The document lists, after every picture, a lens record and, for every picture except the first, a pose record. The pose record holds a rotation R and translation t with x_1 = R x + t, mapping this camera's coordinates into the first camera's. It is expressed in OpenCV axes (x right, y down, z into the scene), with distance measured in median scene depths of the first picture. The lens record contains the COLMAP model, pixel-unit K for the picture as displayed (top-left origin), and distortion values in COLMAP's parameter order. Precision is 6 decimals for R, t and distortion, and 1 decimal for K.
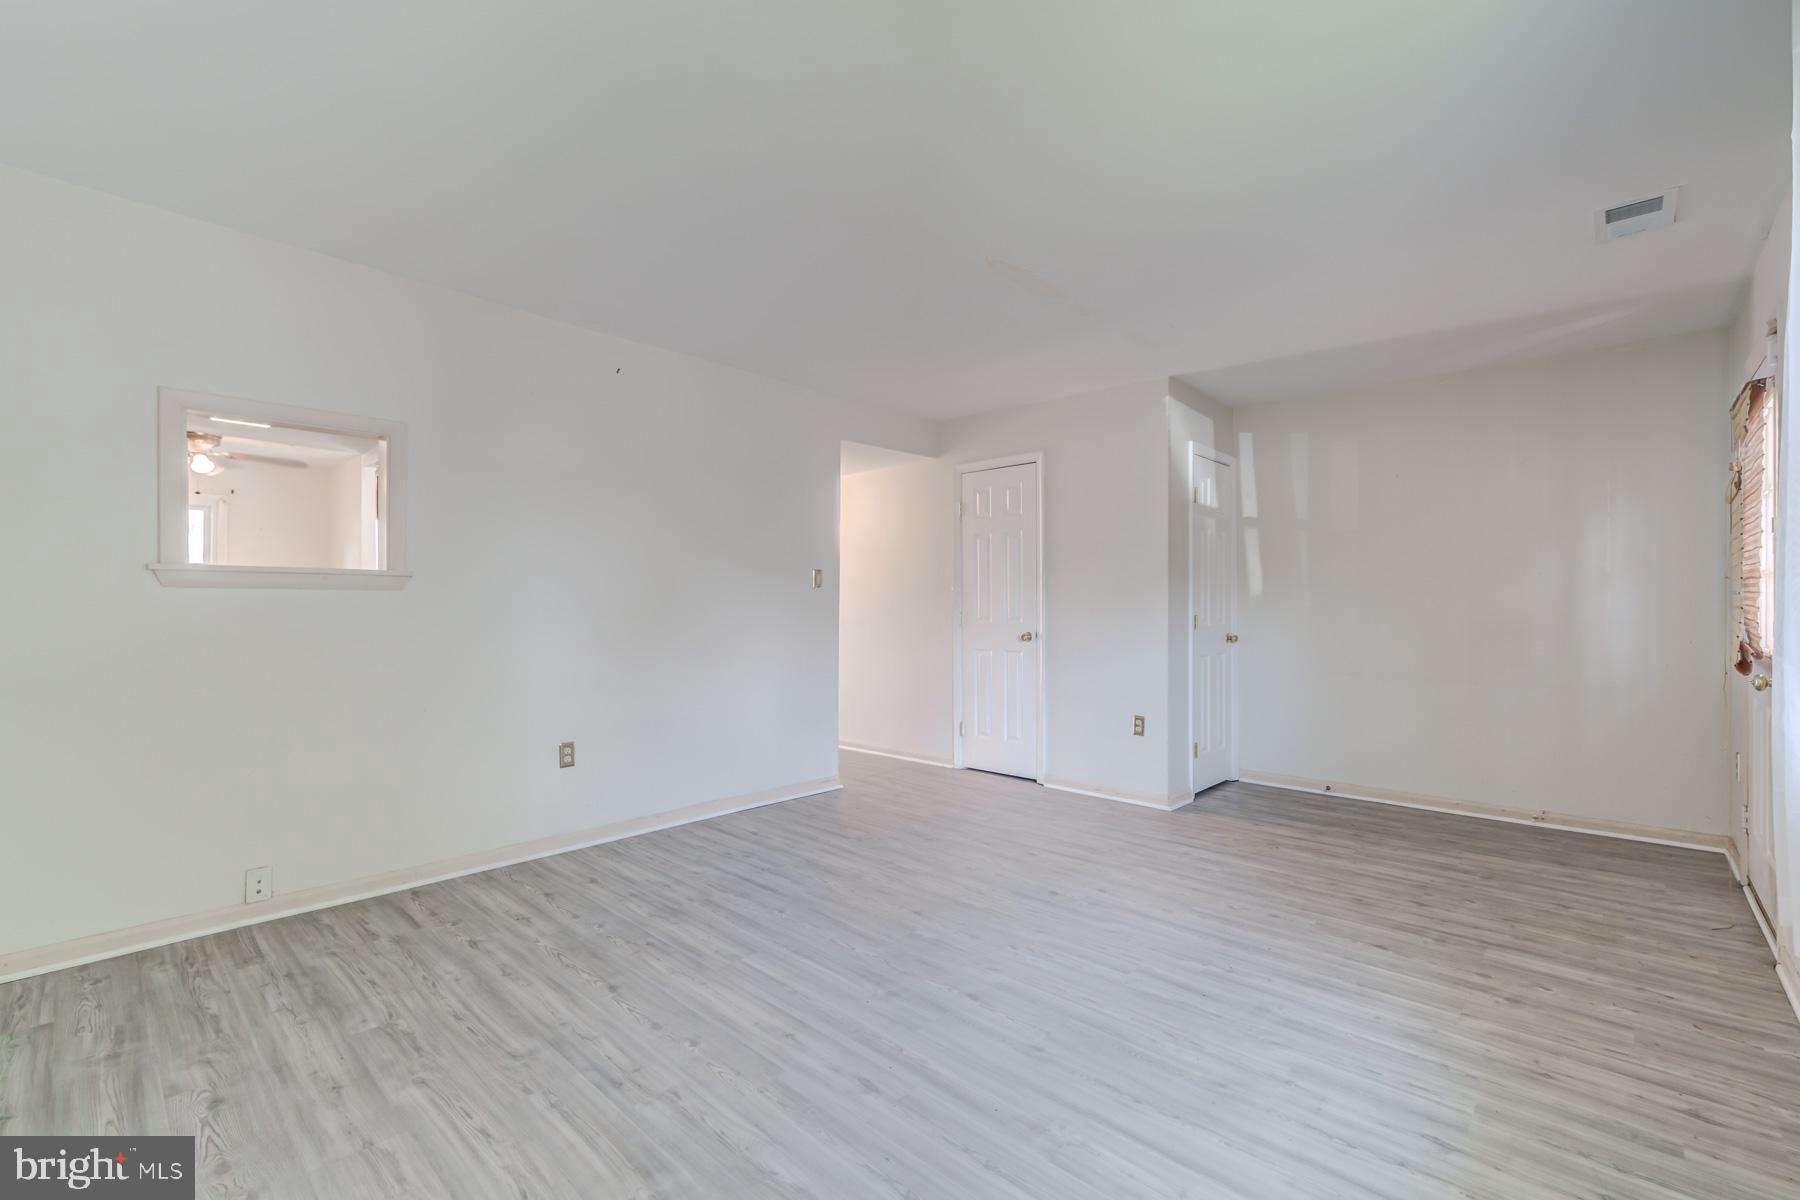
lens RADIAL K [[773.6, 0, 902.2], [0, 773.6, 603.4], [0, 0, 1]] dist [0.006559, 0.000041]
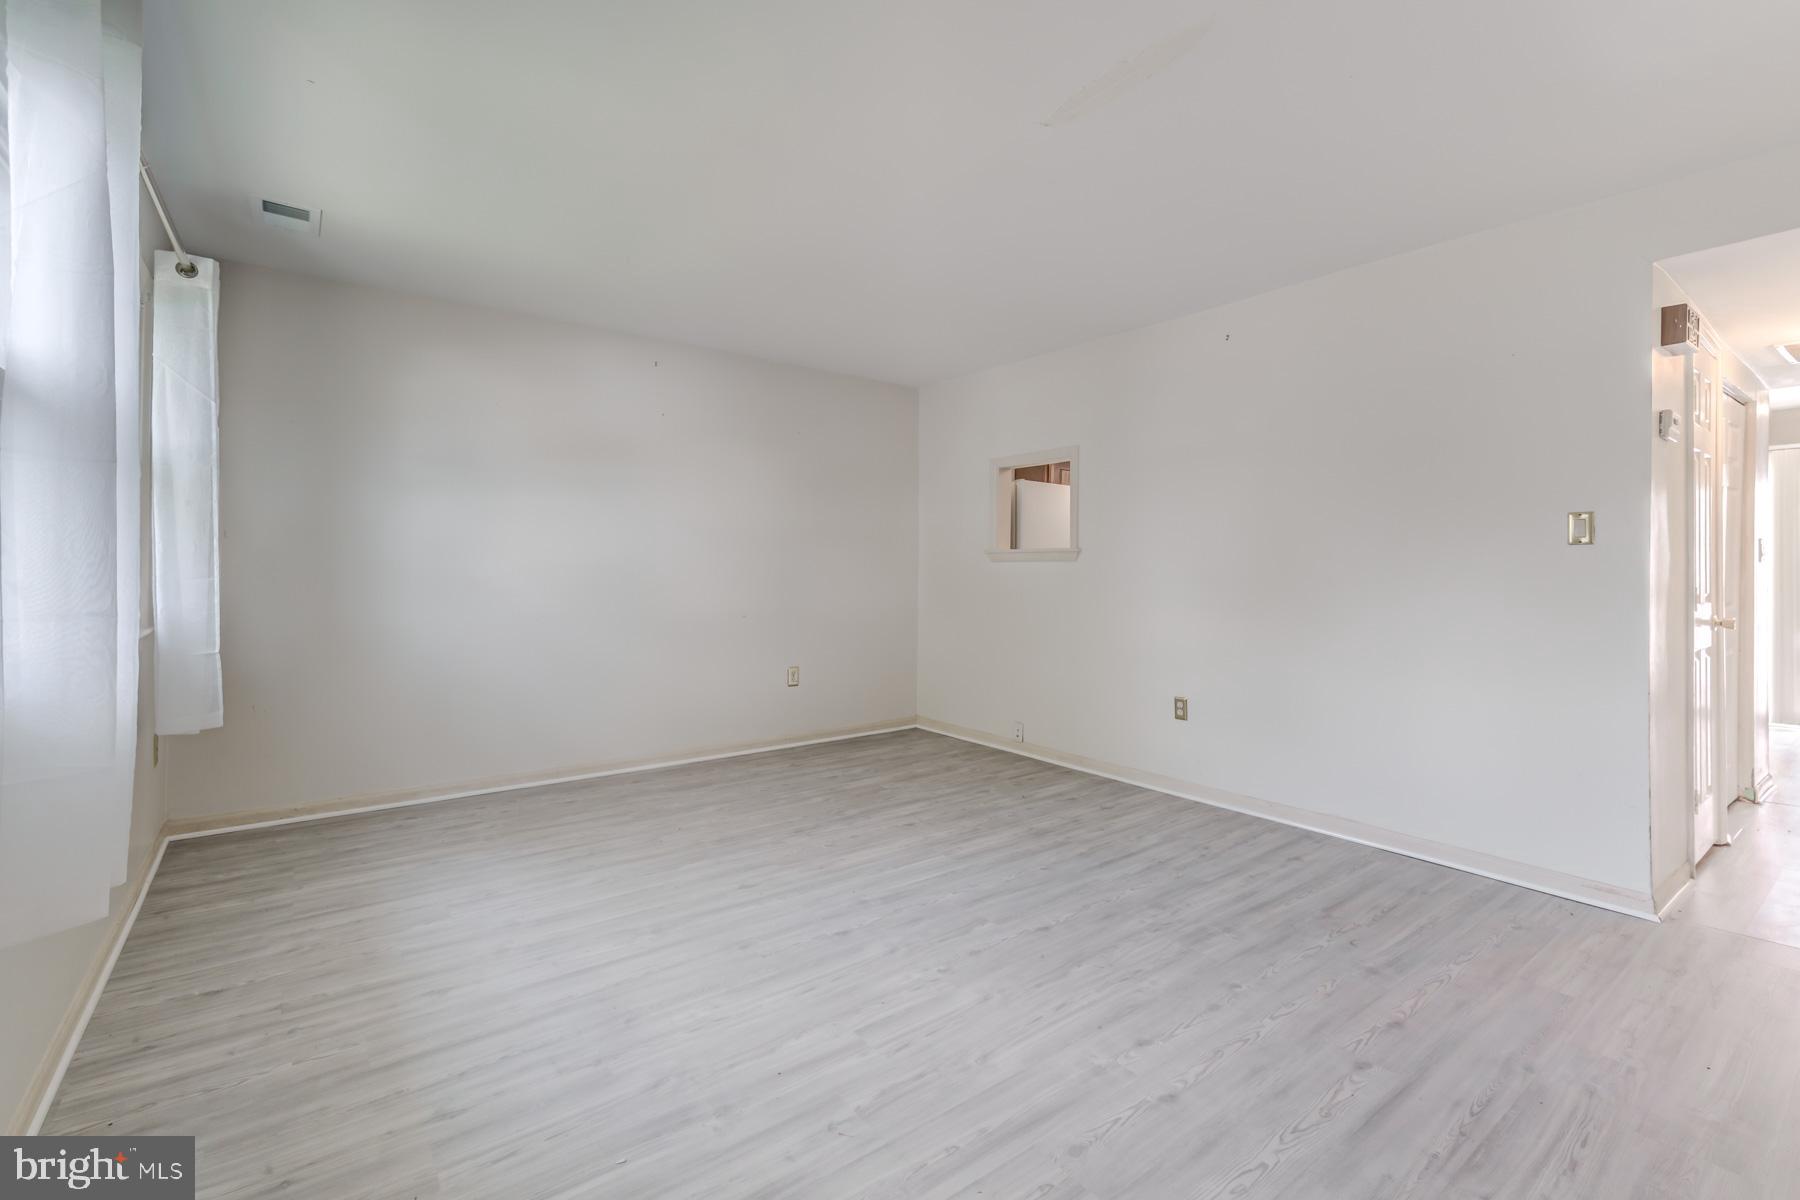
lens RADIAL K [[773.6, 0, 906.2], [0, 773.6, 582.2], [0, 0, 1]] dist [0.006559, 0.000041]
pose [[-0.153795, 0.012143, -0.988028, 0.895886], [-0.004750, 0.999904, 0.013028, 0.003631], [0.988091, 0.006697, -0.153723, 0.985454]]
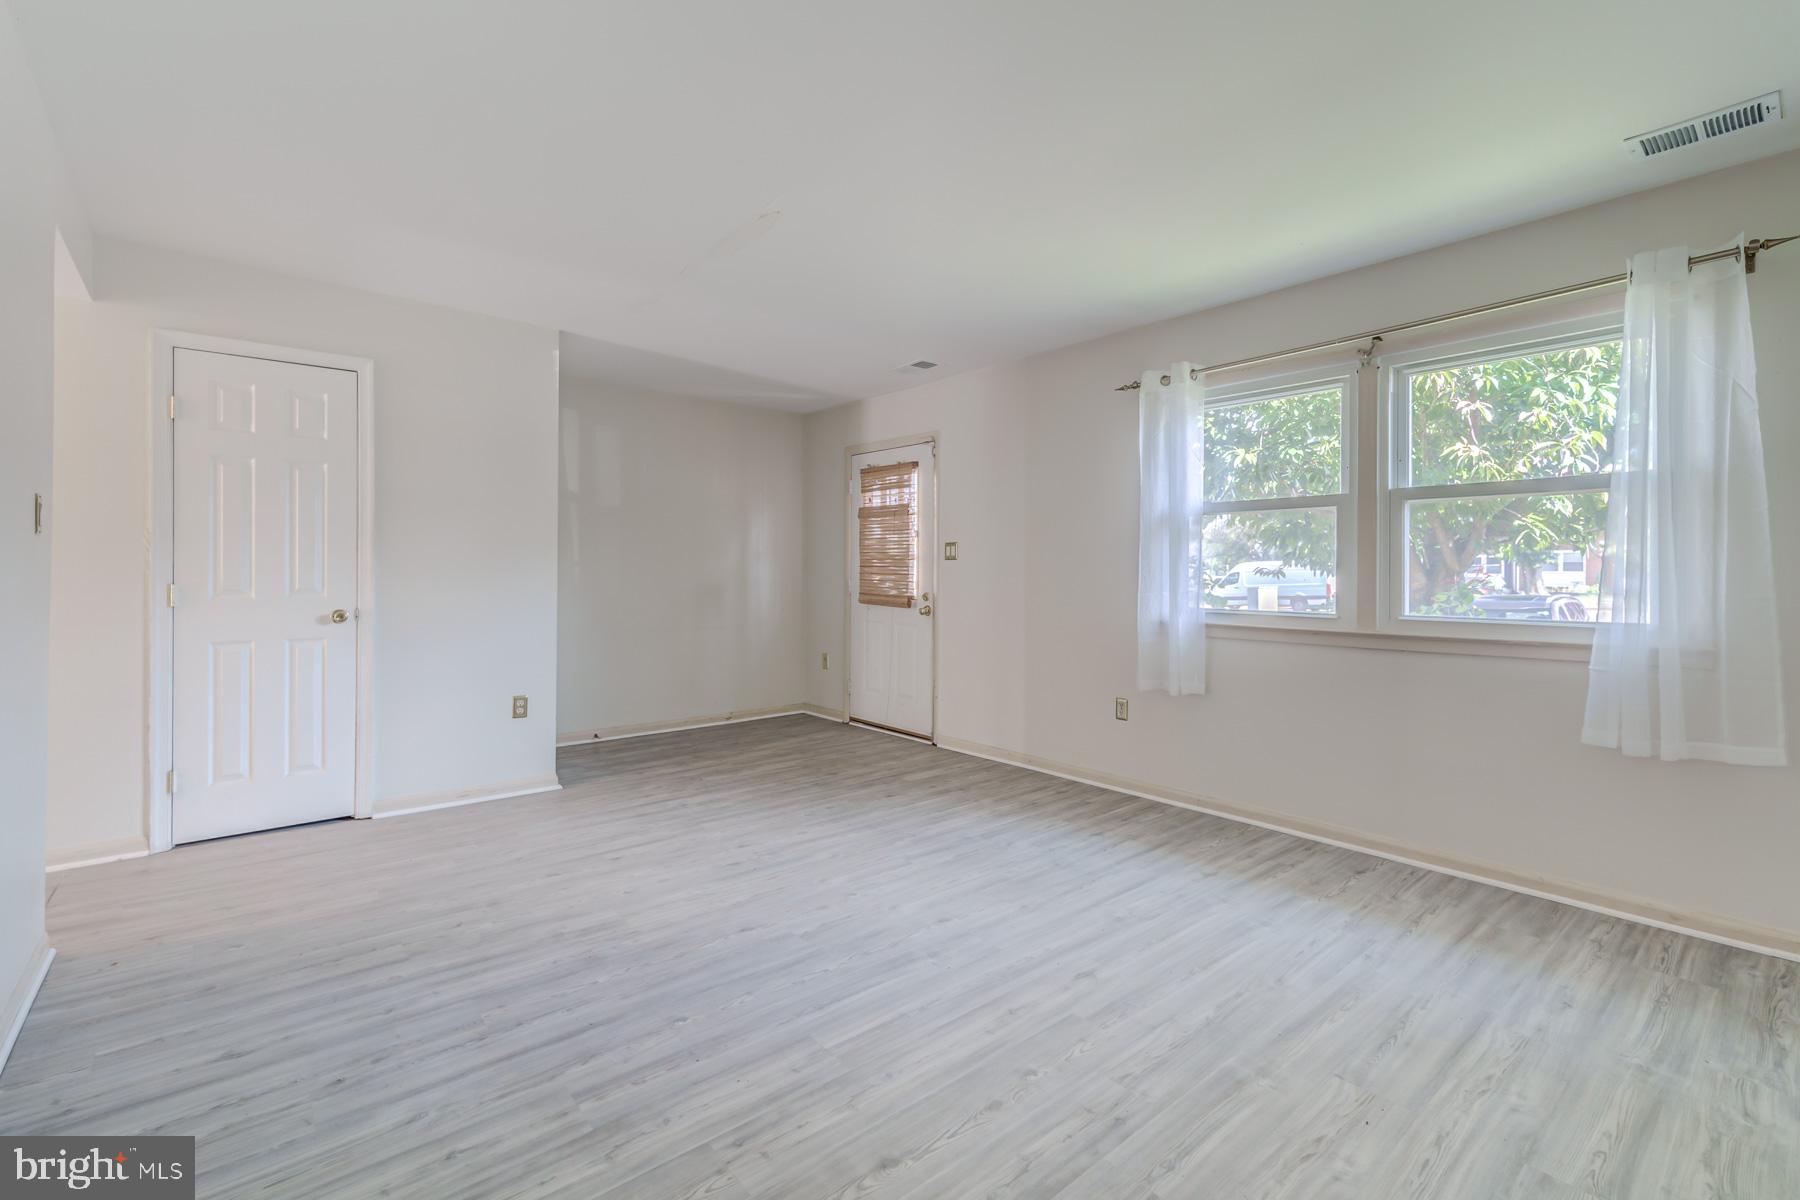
lens RADIAL K [[773.6, 0, 874.3], [0, 773.6, 571.1], [0, 0, 1]] dist [0.006559, 0.000041]
pose [[0.143440, 0.000803, 0.989659, -0.824431], [-0.006914, 0.999976, 0.000191, -0.002684], [-0.989635, -0.006869, 0.143442, 0.741730]]
